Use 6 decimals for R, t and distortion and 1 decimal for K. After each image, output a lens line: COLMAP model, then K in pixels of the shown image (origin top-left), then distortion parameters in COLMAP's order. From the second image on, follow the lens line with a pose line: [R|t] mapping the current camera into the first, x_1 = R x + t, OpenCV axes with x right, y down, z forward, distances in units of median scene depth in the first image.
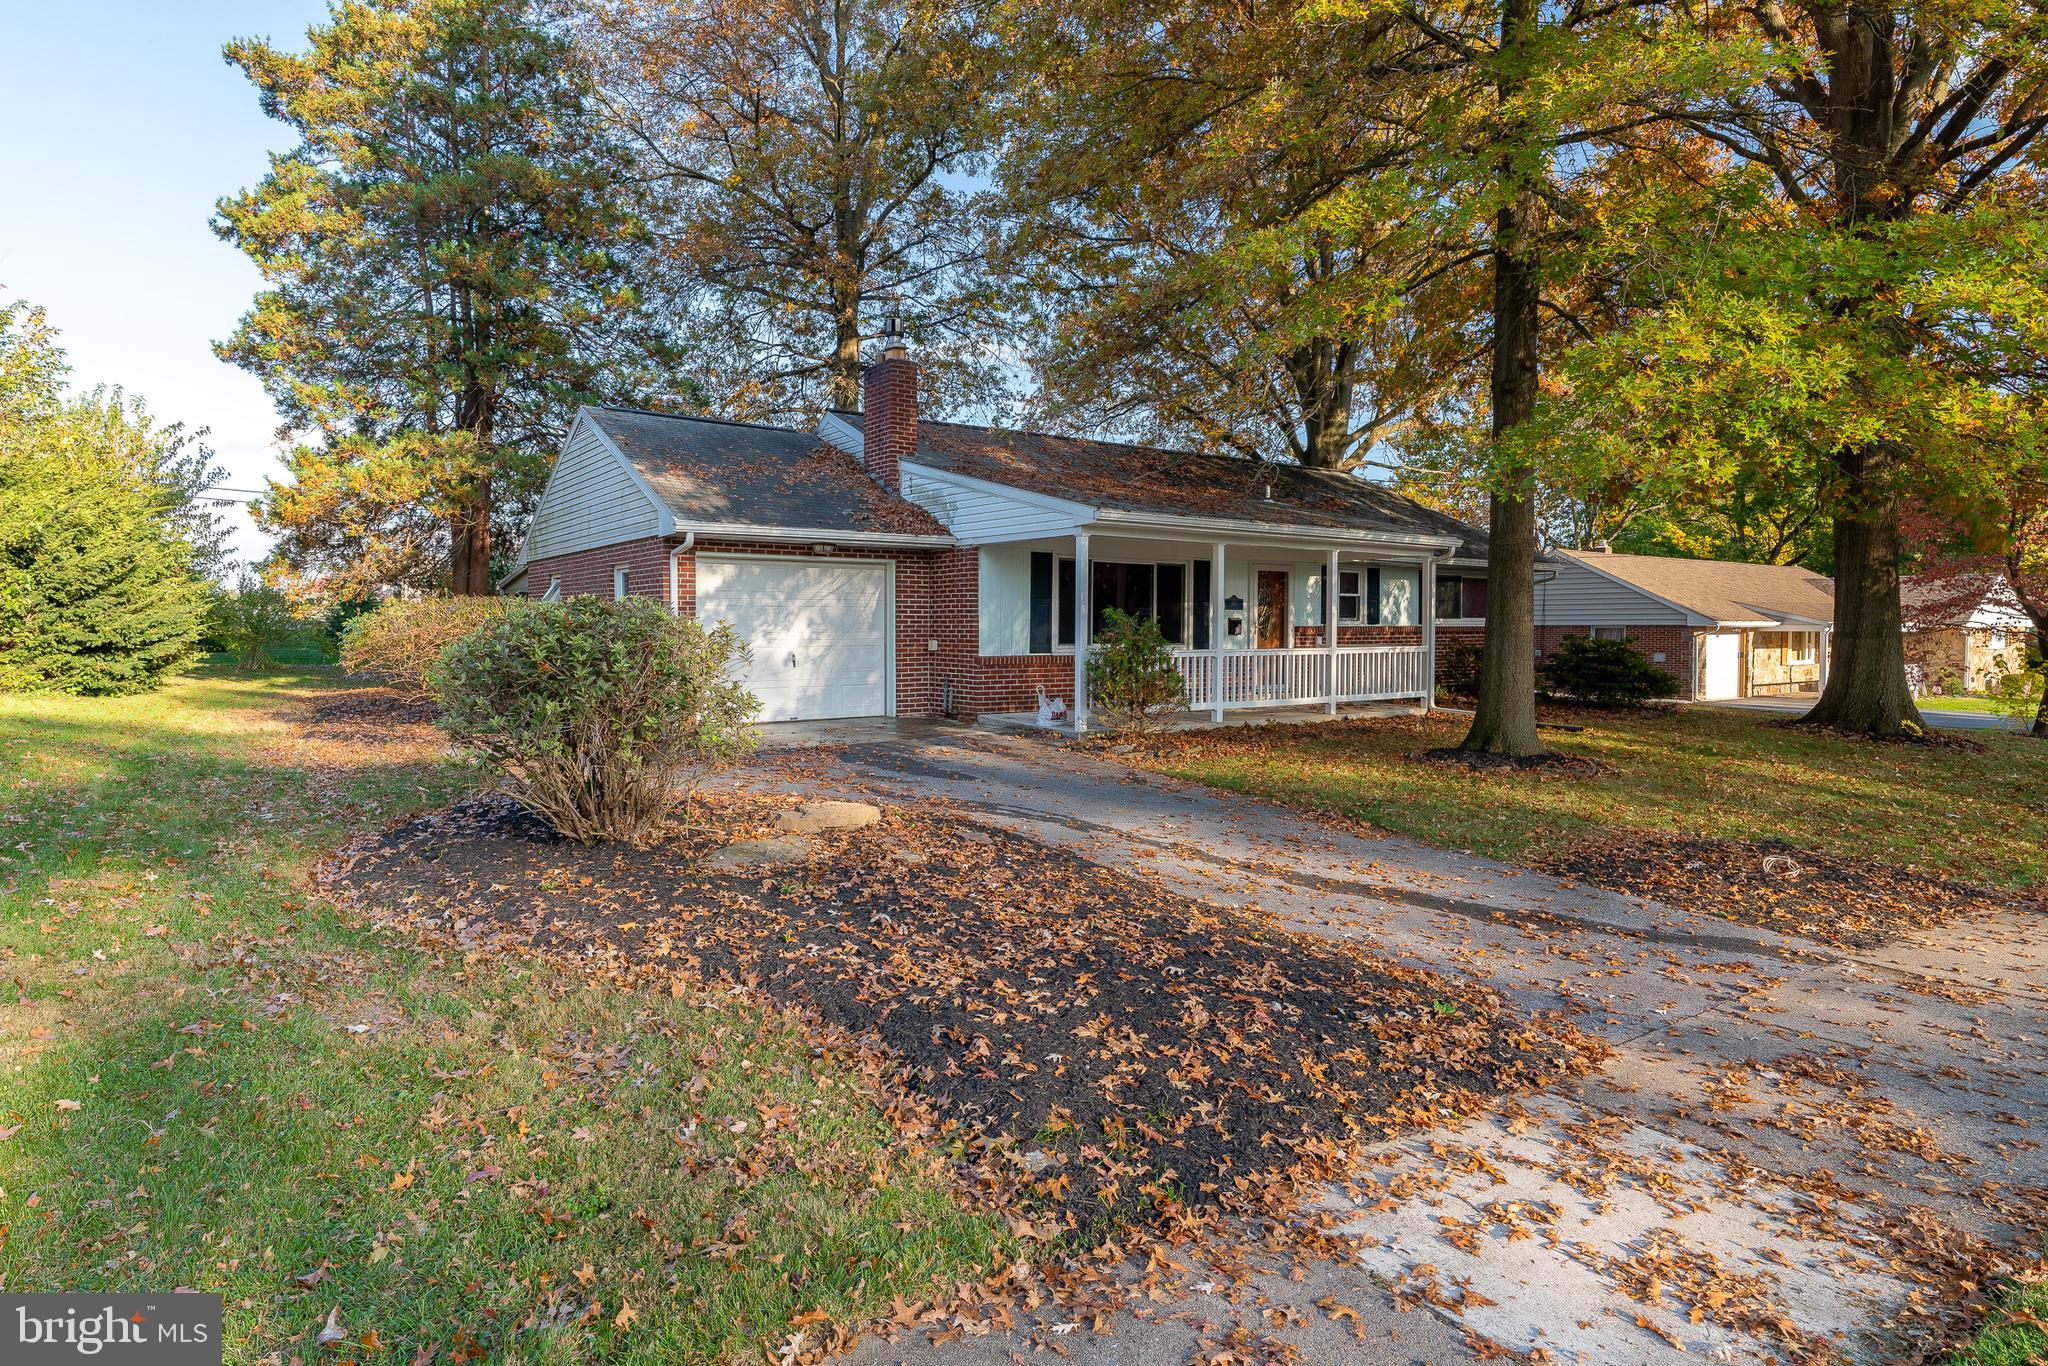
lens RADIAL K [[1119.5, 0, 1024.4], [0, 1119.5, 631.2], [0, 0, 1]] dist [0.001690, 0.000224]
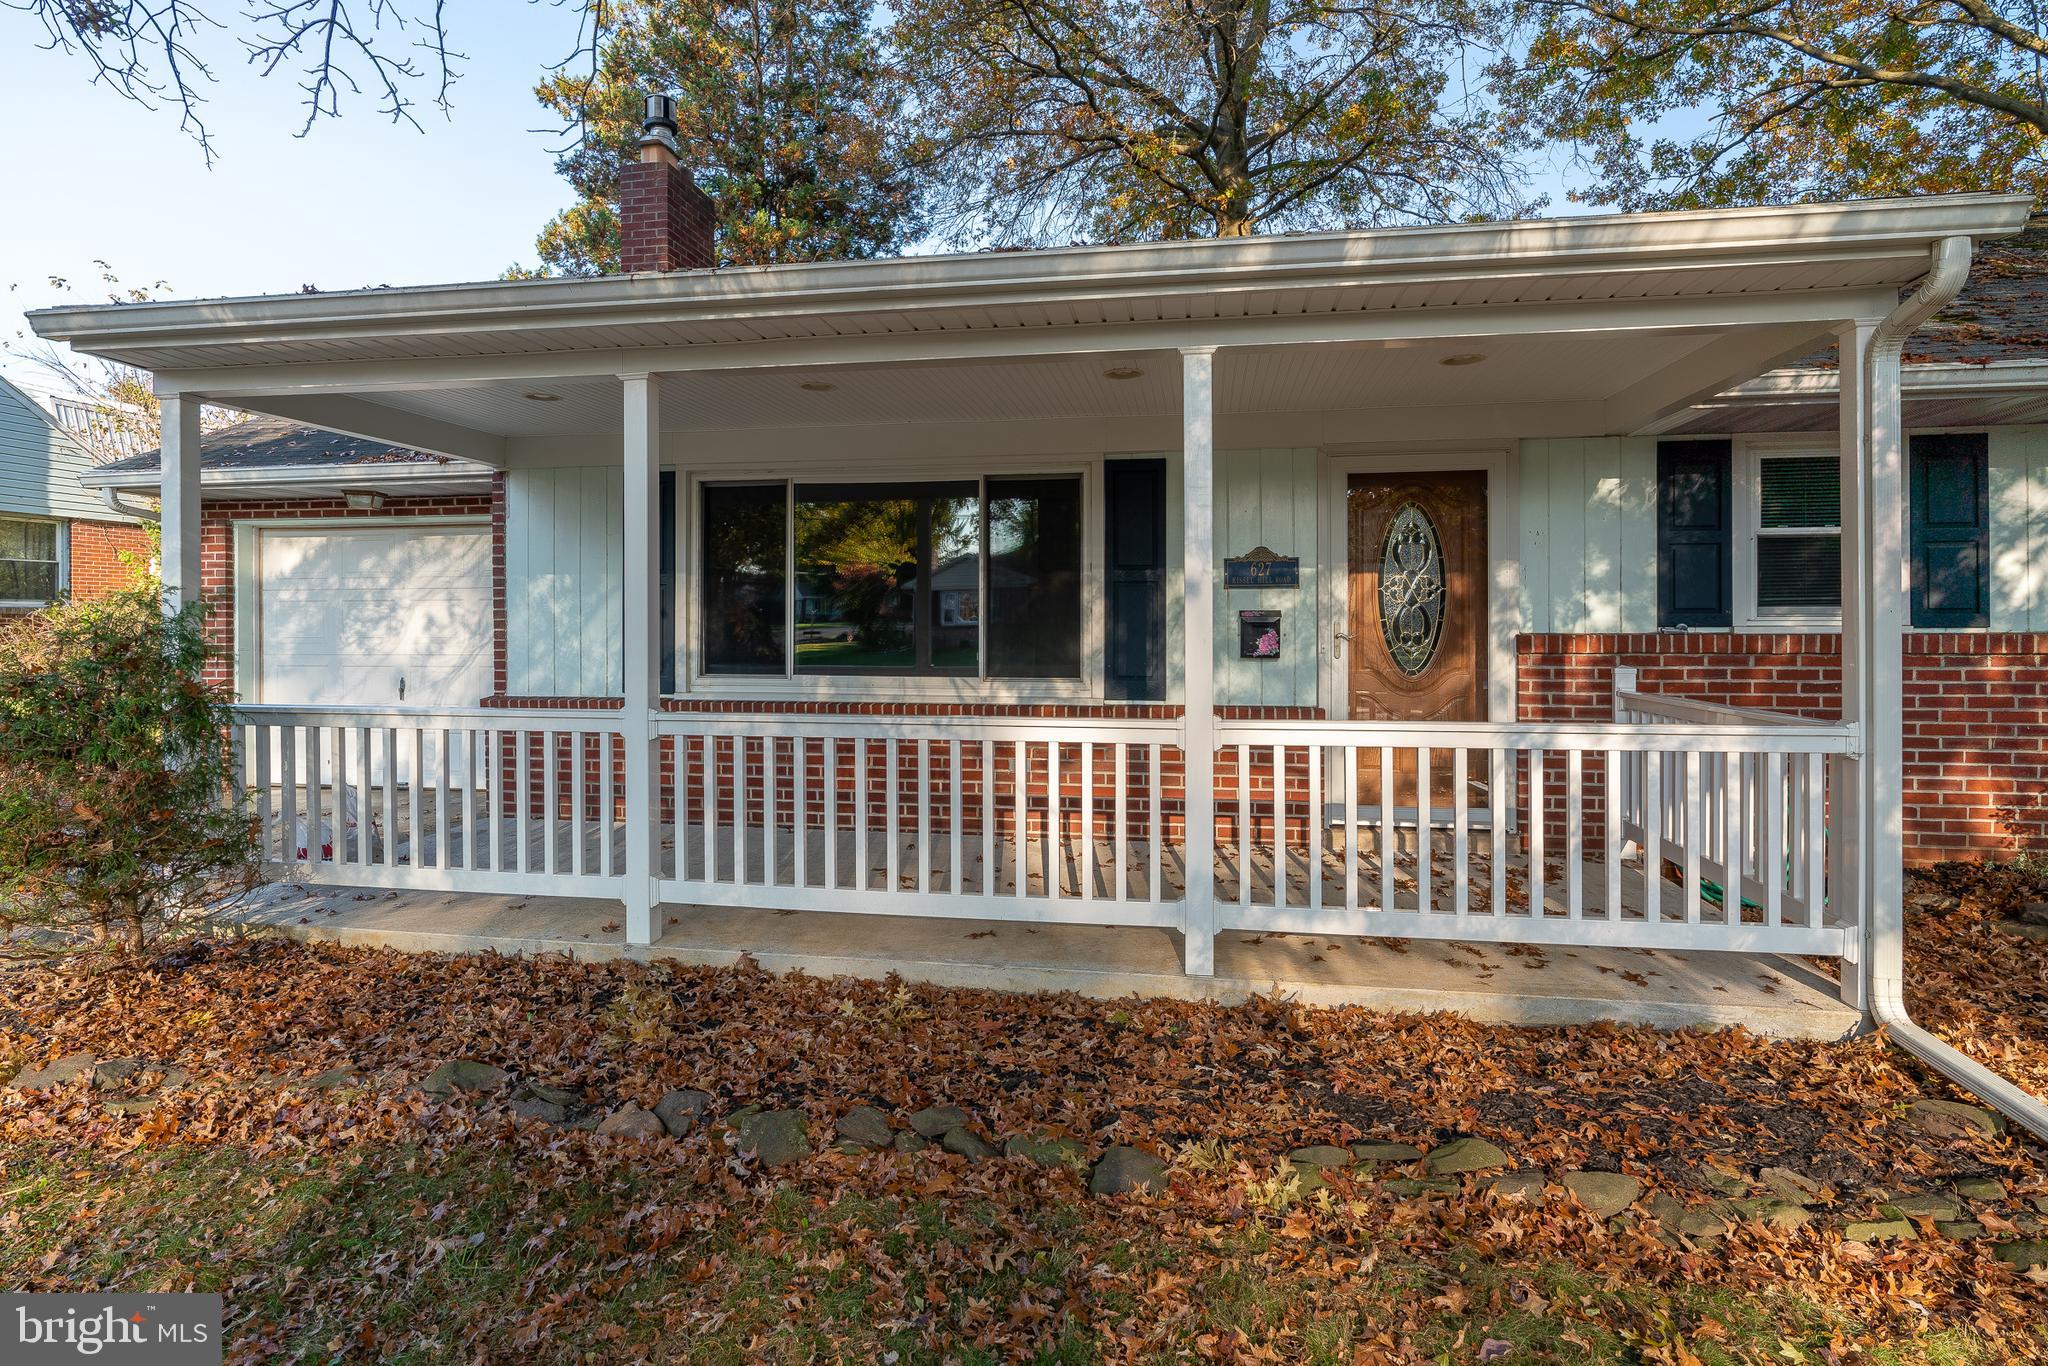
lens RADIAL K [[1036.1, 0, 1022.4], [0, 1036.1, 626.8], [0, 0, 1]] dist [-0.001620, -0.000302]
pose [[0.696246, 0.001774, -0.717801, 0.374376], [-0.003652, 0.999993, -0.001070, -0.005949], [0.717794, 0.003366, 0.696248, 0.714100]]
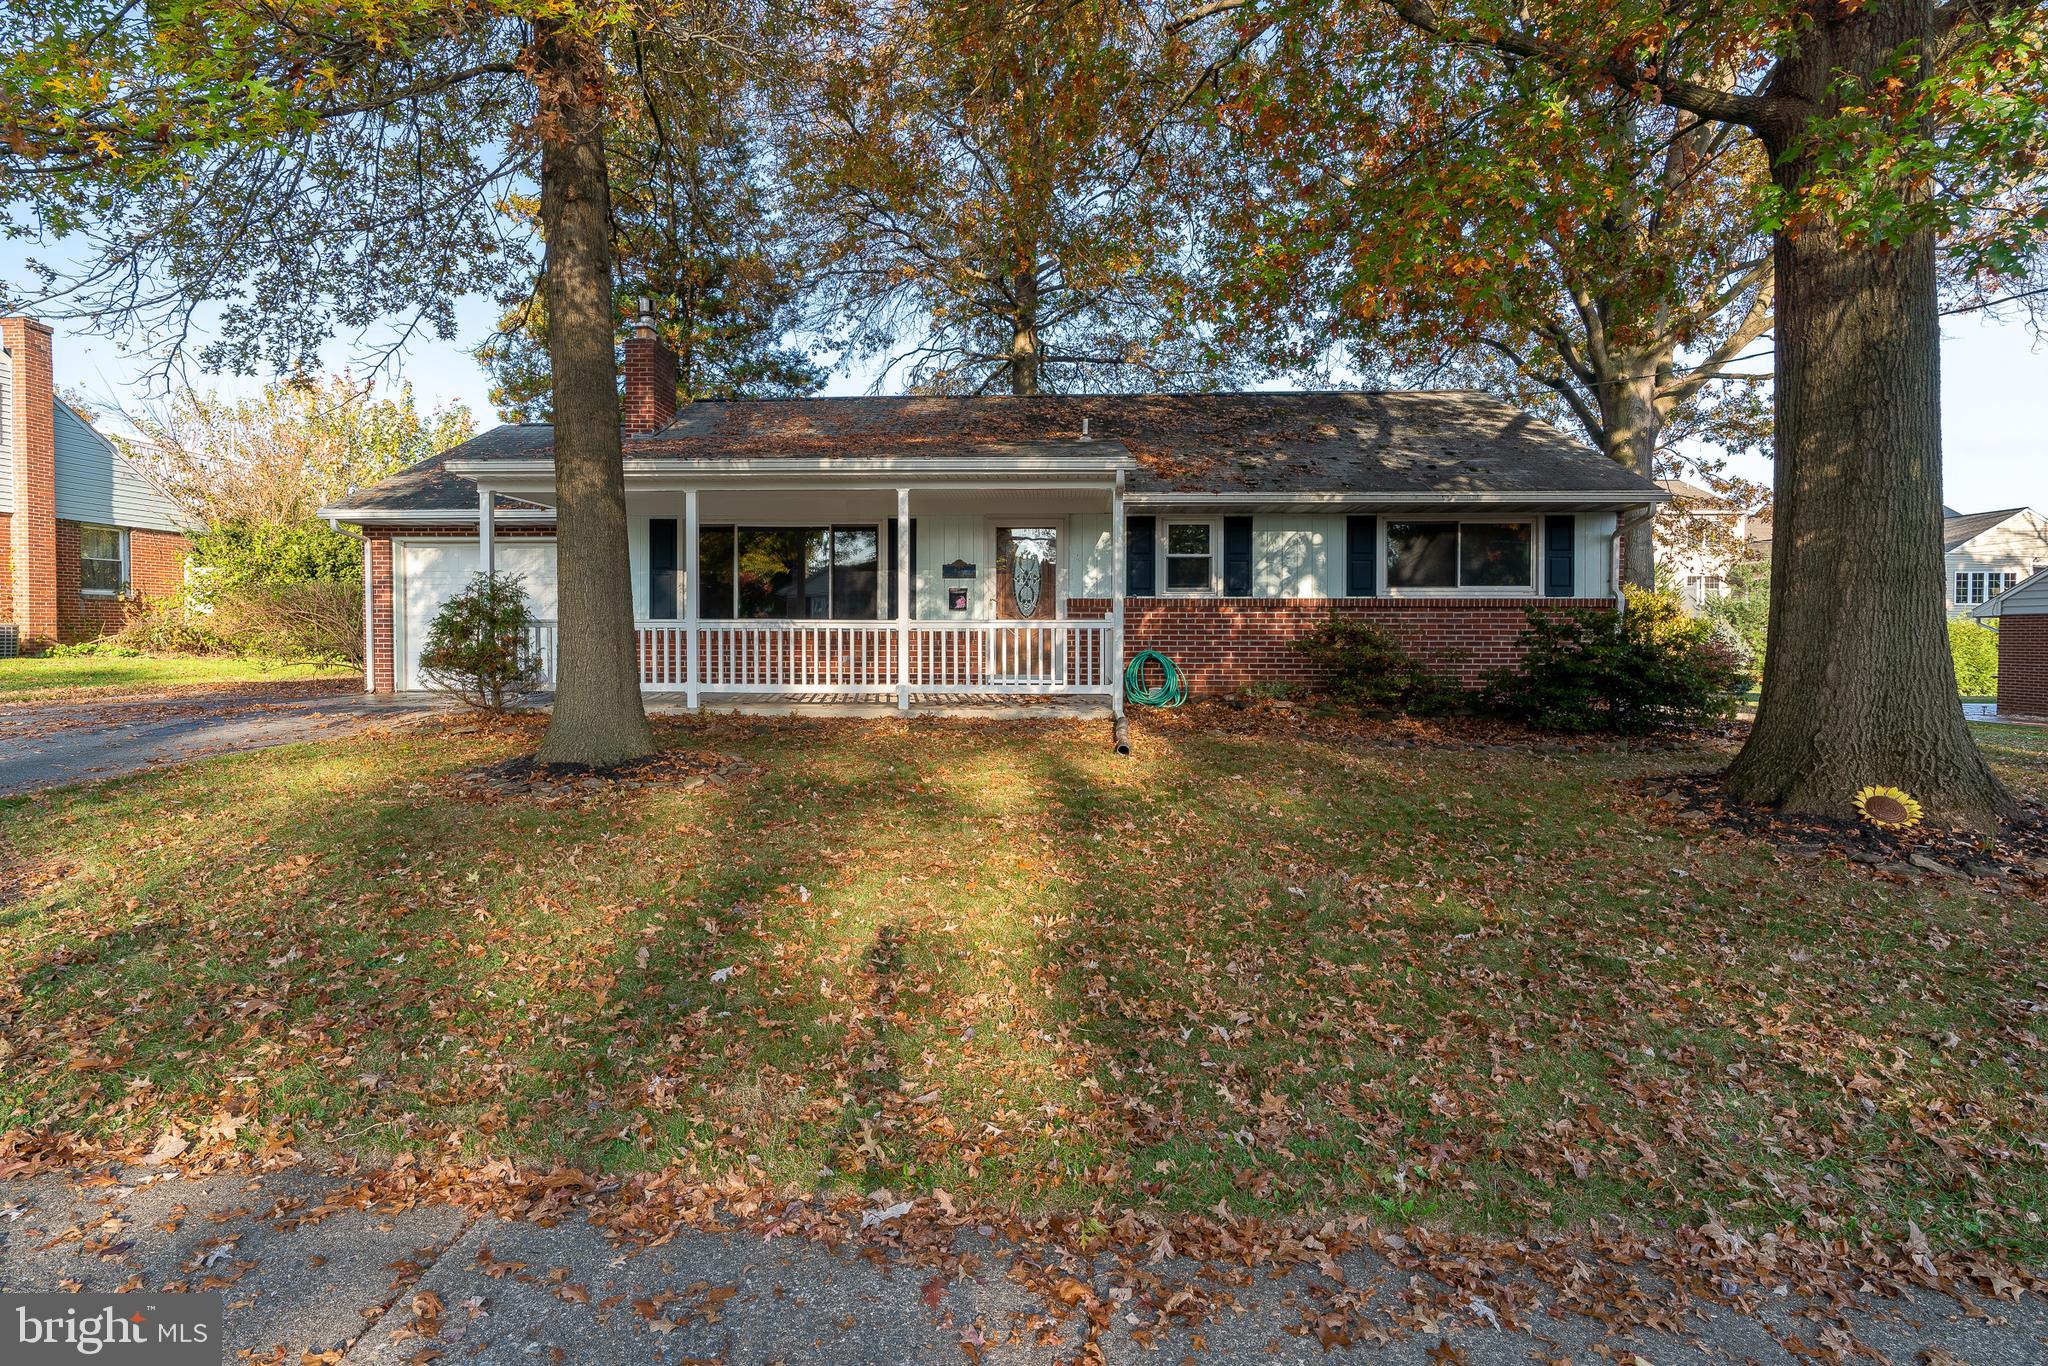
lens RADIAL K [[1070.7, 0, 1061.3], [0, 1070.7, 660.6], [0, 0, 1]] dist [0.001928, 0.000322]
pose [[0.793847, 0.012948, -0.607980, 0.710051], [-0.003702, 0.999858, 0.016460, 0.026712], [0.608106, -0.010816, 0.793782, 0.440523]]
